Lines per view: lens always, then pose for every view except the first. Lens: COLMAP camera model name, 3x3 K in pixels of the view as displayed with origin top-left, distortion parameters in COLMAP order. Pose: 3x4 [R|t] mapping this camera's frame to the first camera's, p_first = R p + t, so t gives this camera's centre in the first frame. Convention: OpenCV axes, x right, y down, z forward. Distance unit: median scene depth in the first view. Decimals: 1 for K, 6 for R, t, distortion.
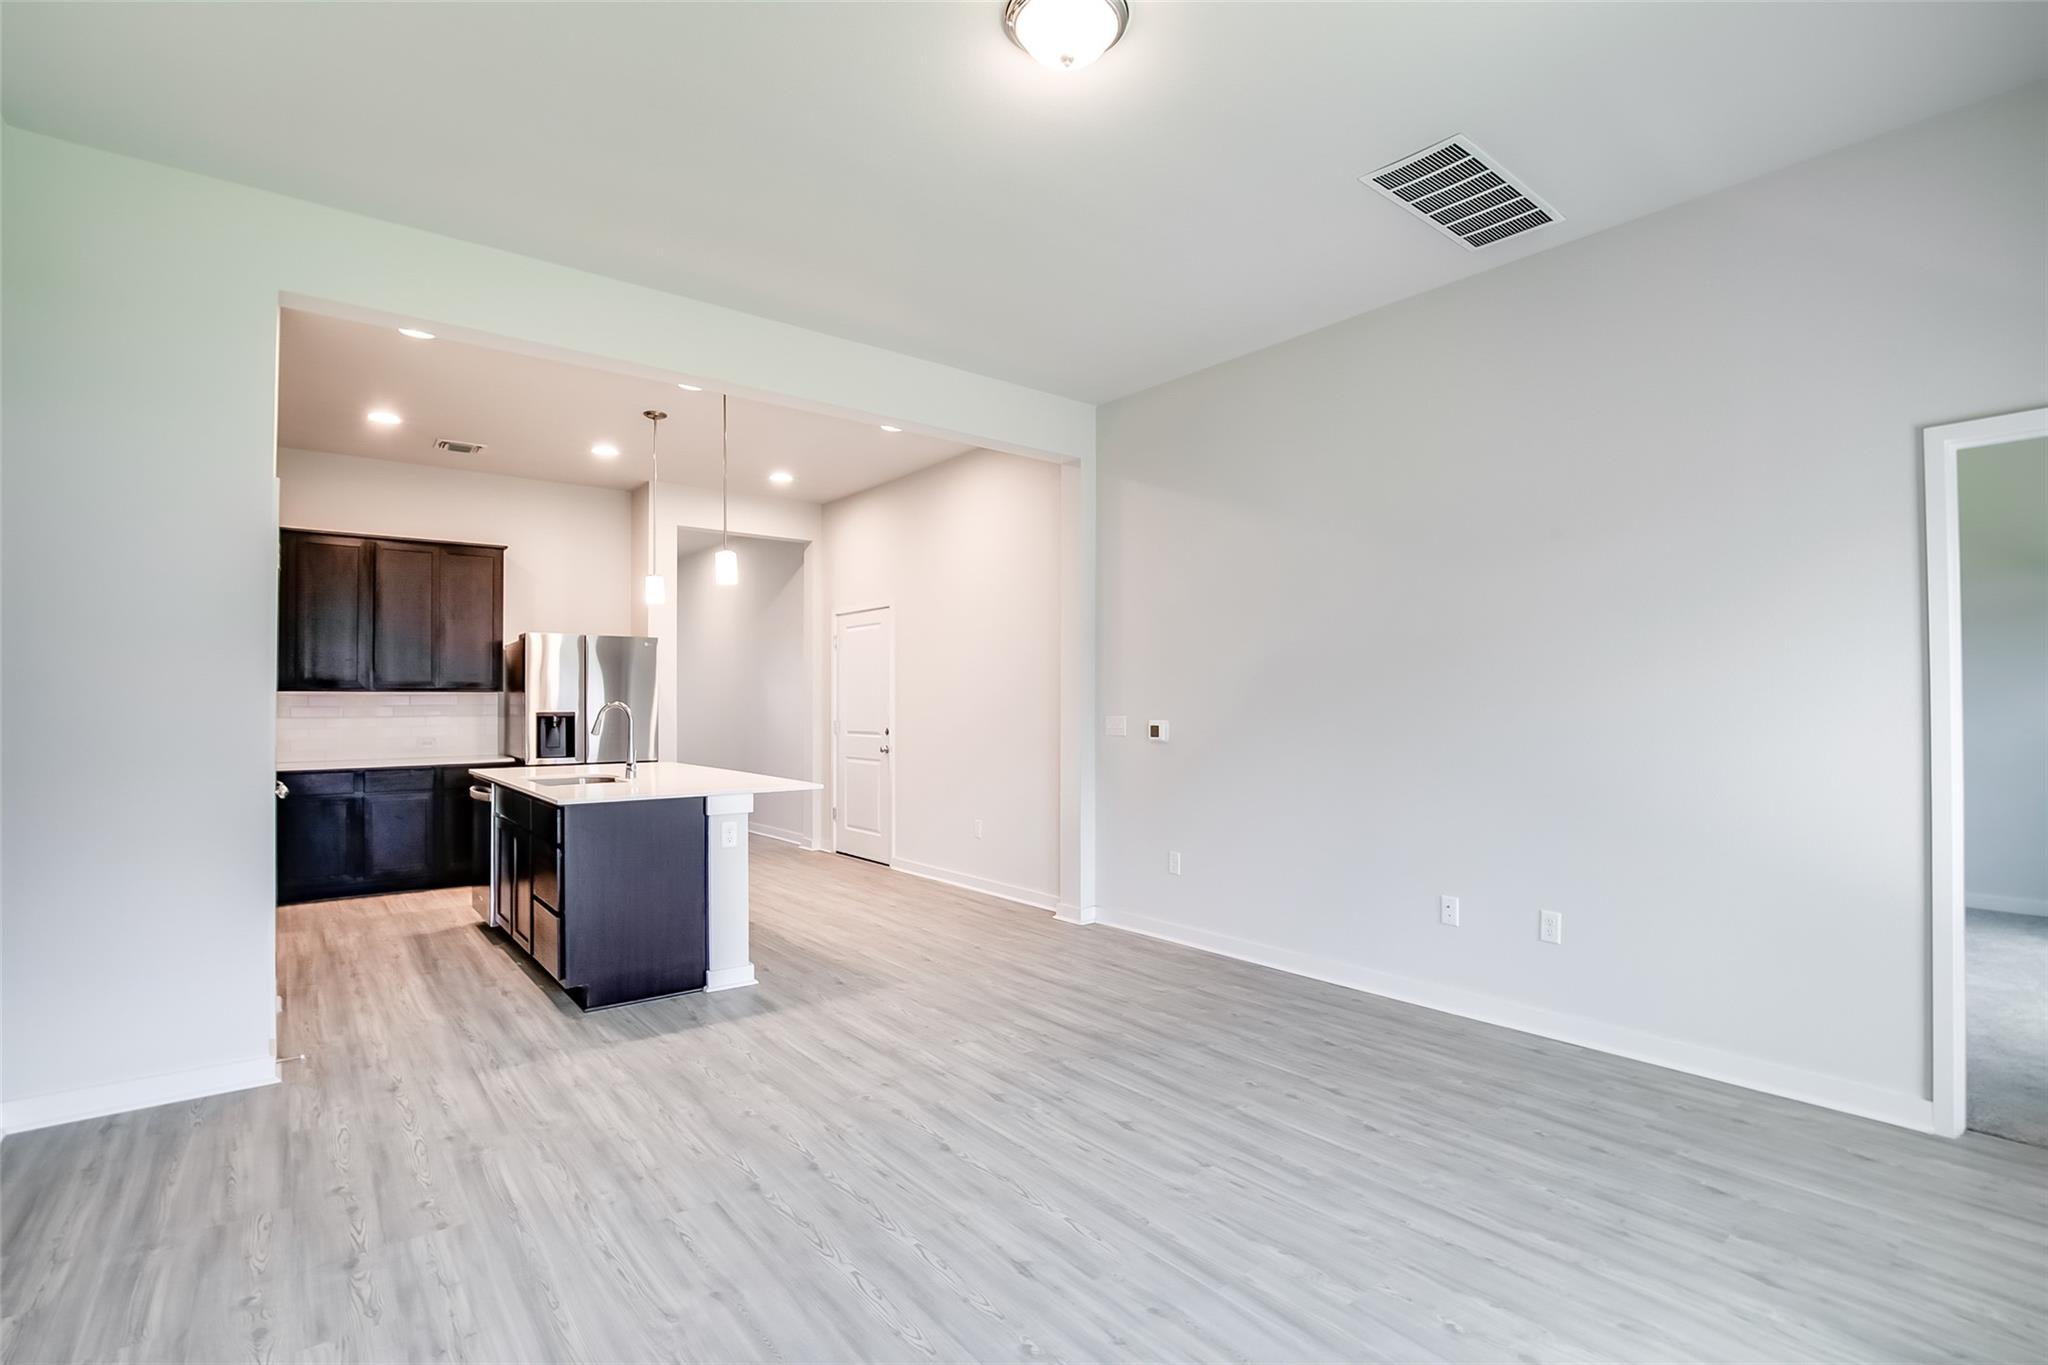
lens RADIAL K [[945.8, 0, 1024.2], [0, 945.8, 695.0], [0, 0, 1]] dist [-0.039272, 0.008093]
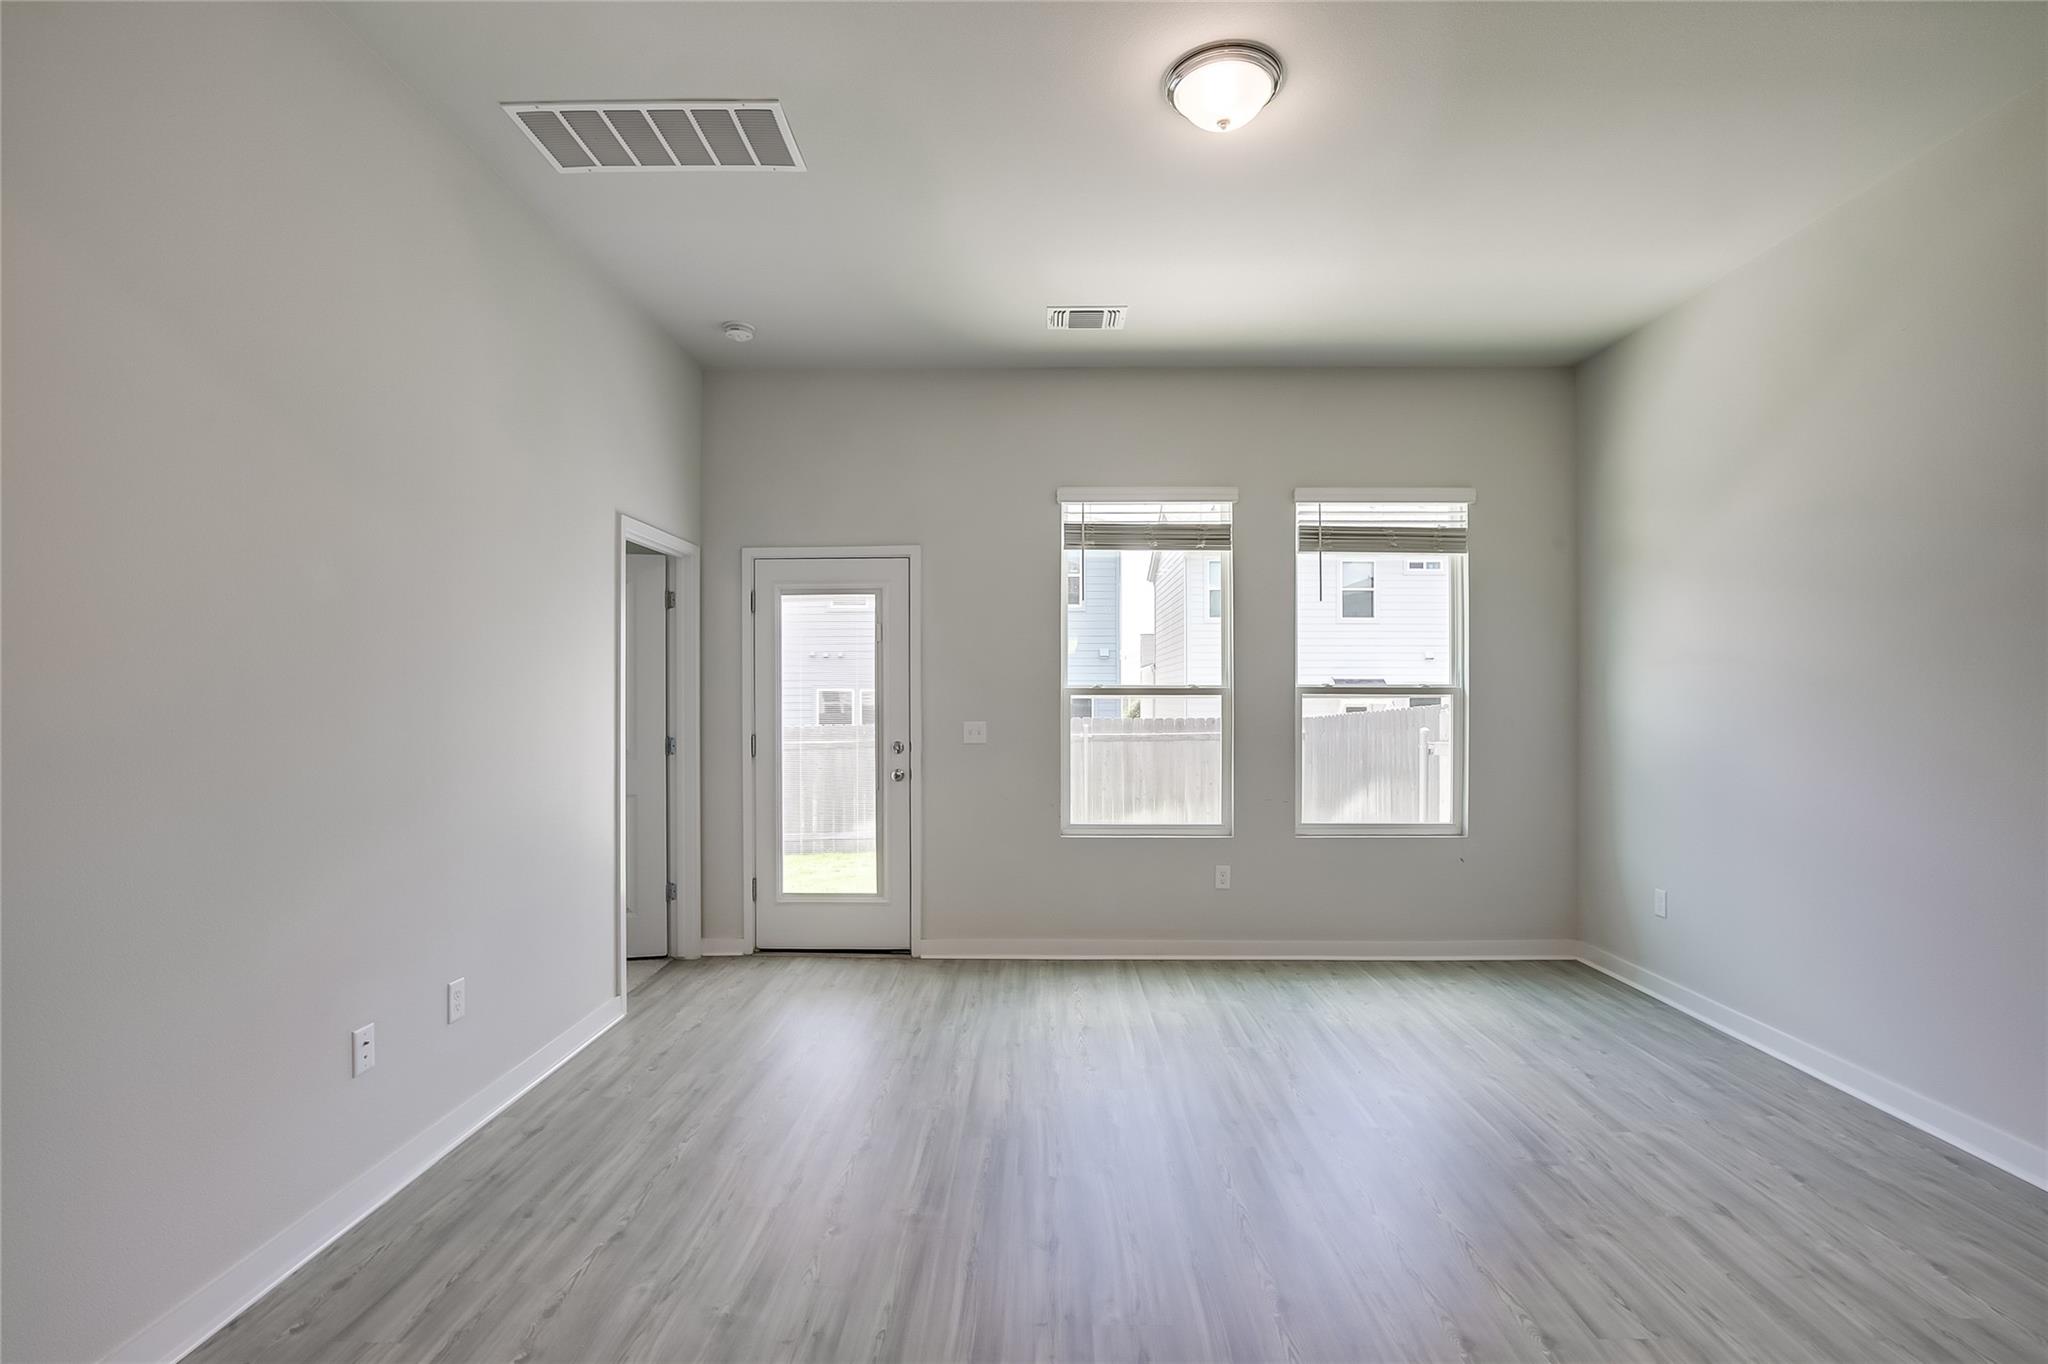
lens RADIAL K [[945.8, 0, 1027.5], [0, 945.8, 695.0], [0, 0, 1]] dist [-0.039272, 0.008093]
pose [[-0.770374, 0.002793, 0.637587, -0.355144], [-0.005301, 0.999928, -0.010785, -0.003964], [-0.637571, -0.011688, -0.770303, 1.499762]]
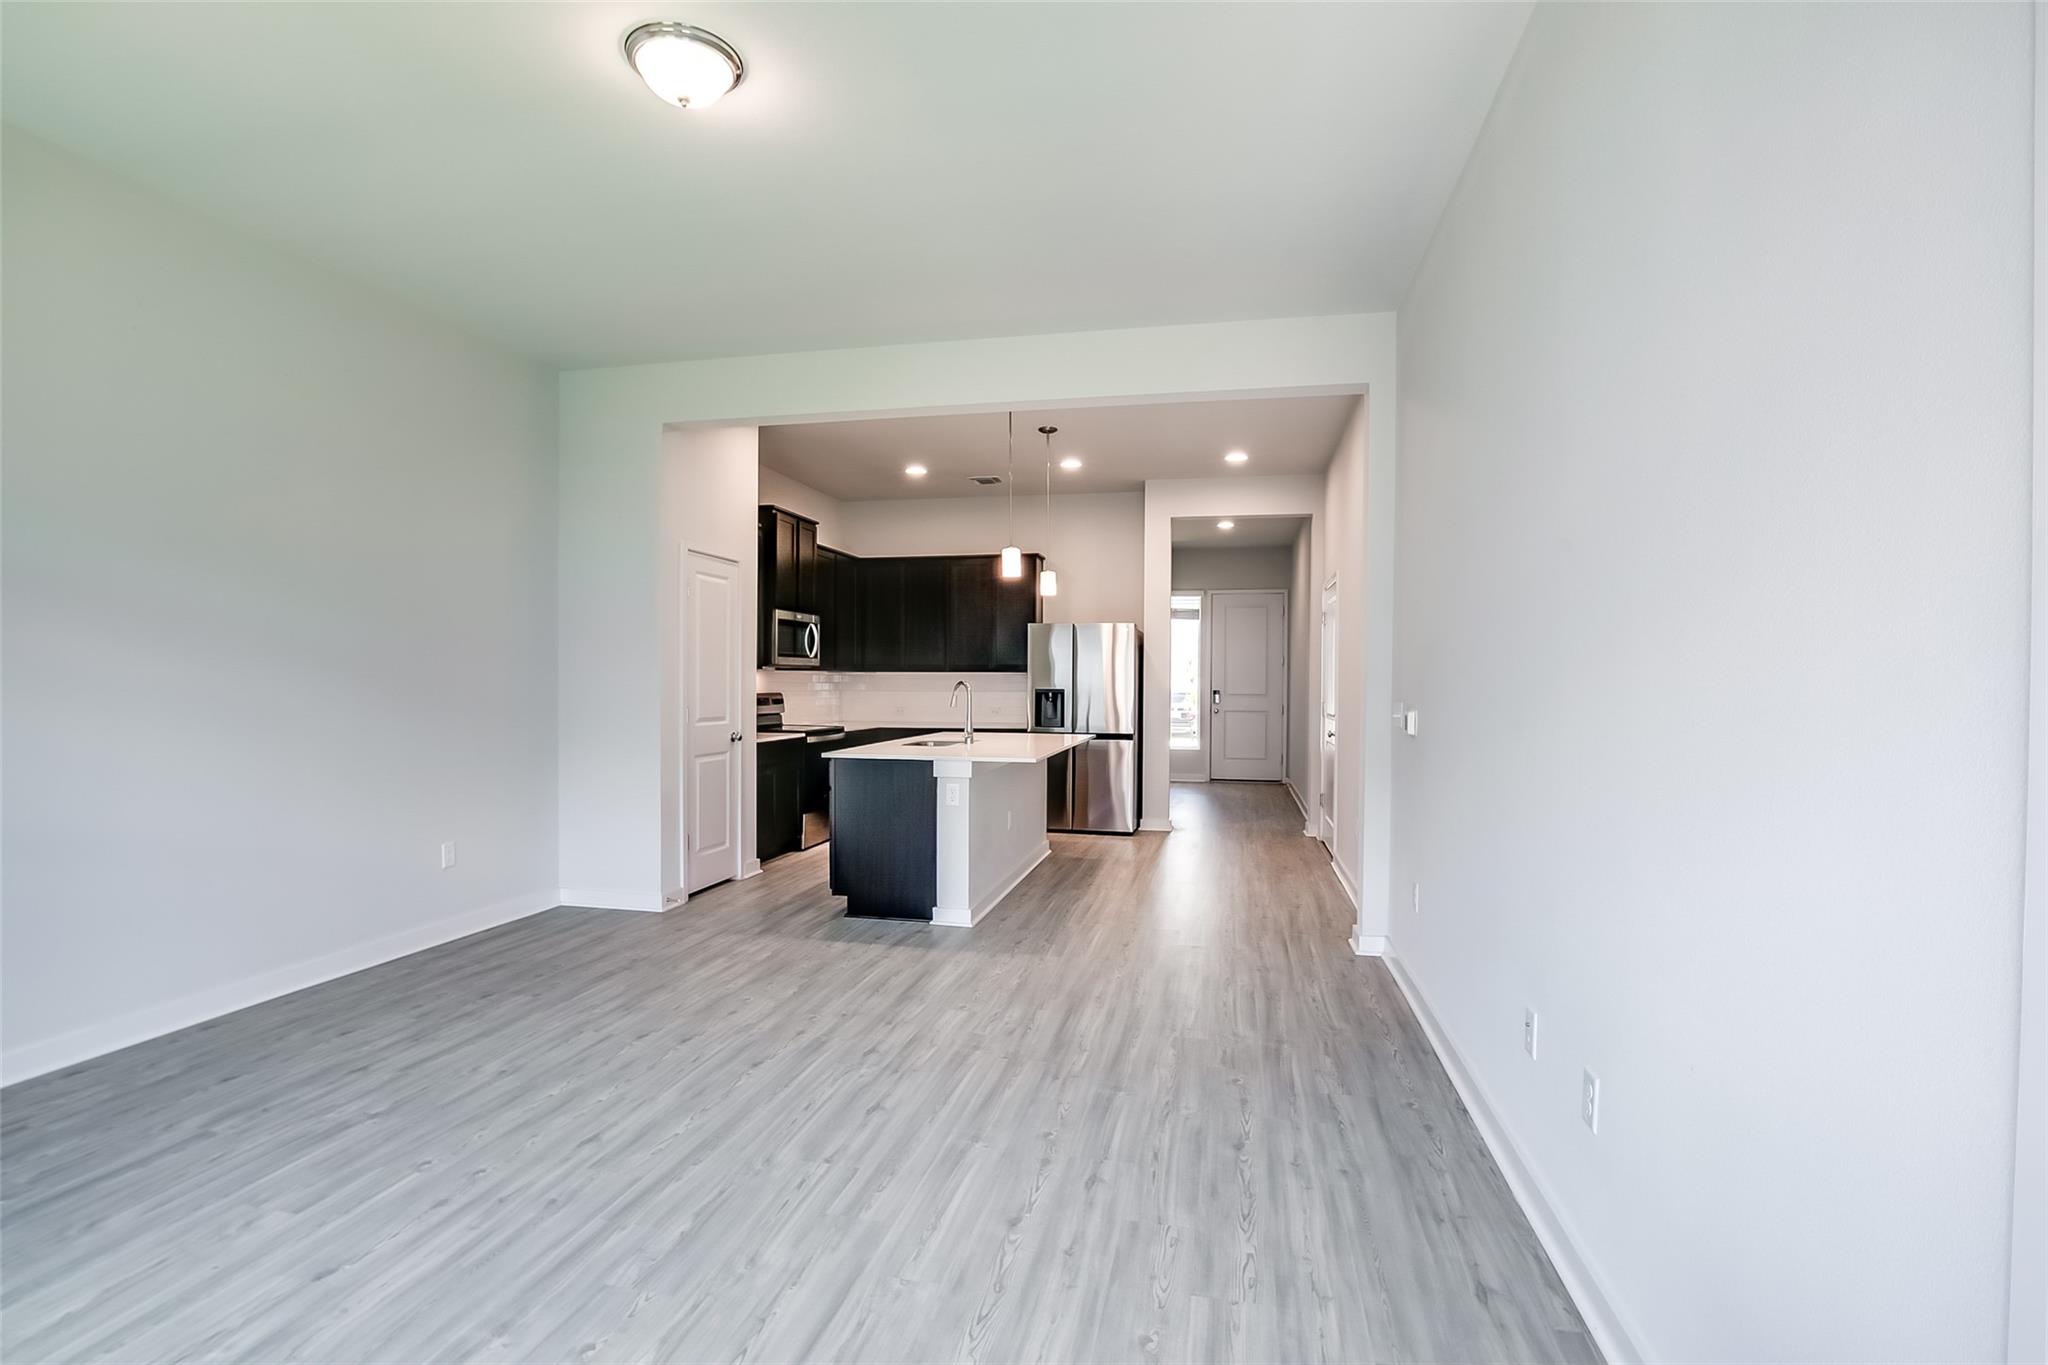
lens RADIAL K [[945.8, 0, 1033.6], [0, 945.8, 684.2], [0, 0, 1]] dist [-0.039272, 0.008093]
pose [[0.634087, 0.009335, -0.773205, 0.897849], [0.000145, 0.999926, 0.012191, -0.003243], [0.773261, -0.007843, 0.634039, 0.462351]]
